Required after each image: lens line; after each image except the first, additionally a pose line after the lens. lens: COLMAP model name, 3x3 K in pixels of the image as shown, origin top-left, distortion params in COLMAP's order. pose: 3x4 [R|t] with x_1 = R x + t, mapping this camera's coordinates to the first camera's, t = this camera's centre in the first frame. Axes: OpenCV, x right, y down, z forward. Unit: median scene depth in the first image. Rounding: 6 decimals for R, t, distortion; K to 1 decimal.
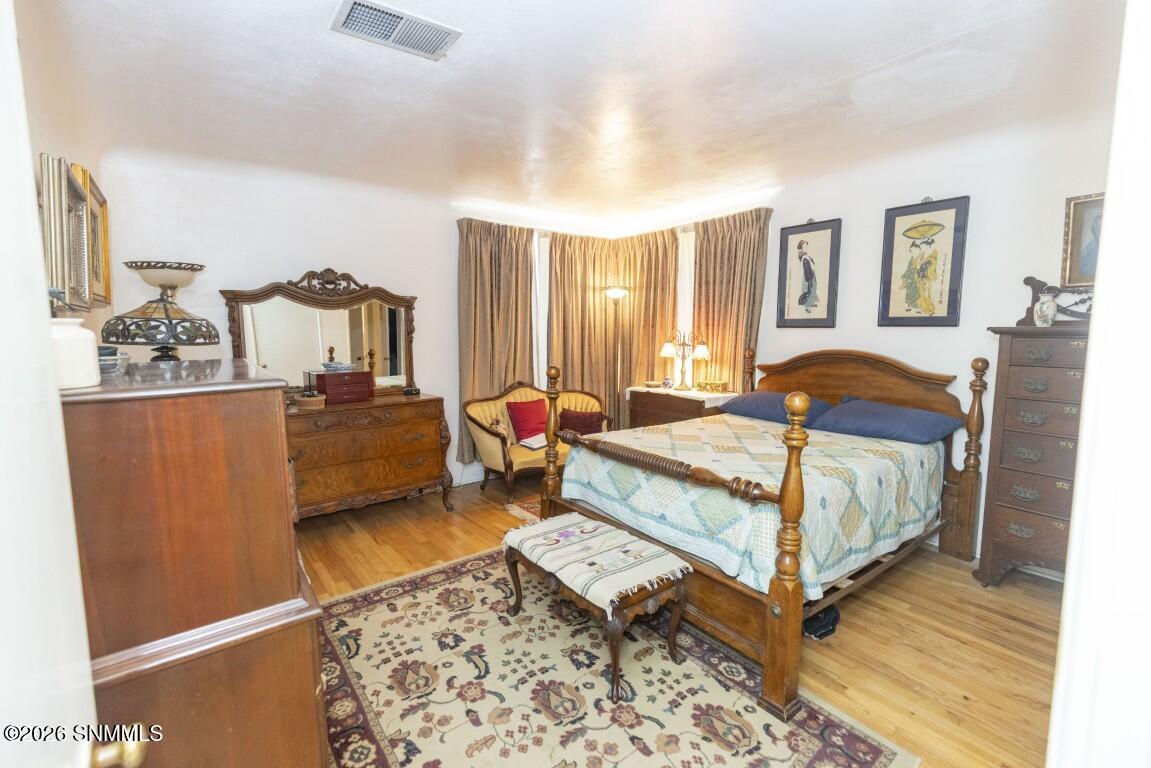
lens RADIAL K [[528.9, 0, 577.4], [0, 528.9, 386.7], [0, 0, 1]] dist [0.008140, -0.000617]
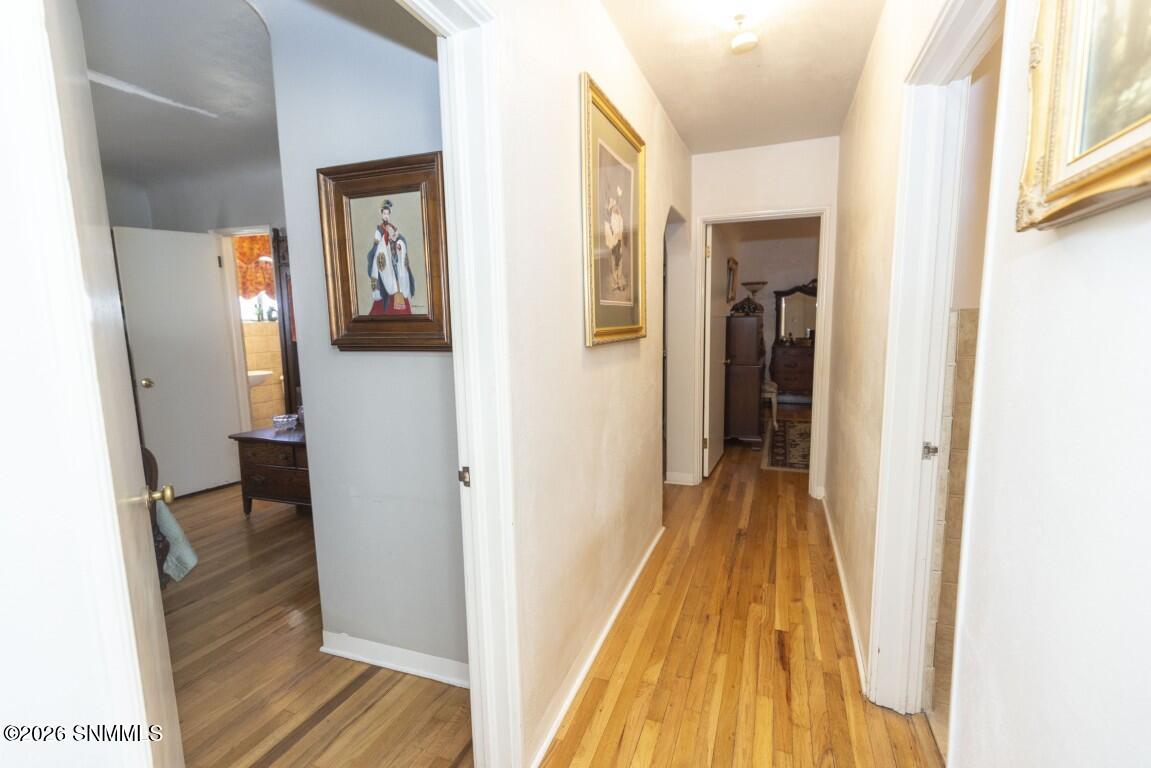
lens RADIAL K [[528.9, 0, 577.4], [0, 528.9, 386.7], [0, 0, 1]] dist [0.008140, -0.000617]
pose [[0.533705, 0.107823, -0.838769, 0.917345], [-0.080778, 0.993803, 0.076354, 0.133463], [0.841804, 0.027004, 0.539107, -1.023493]]
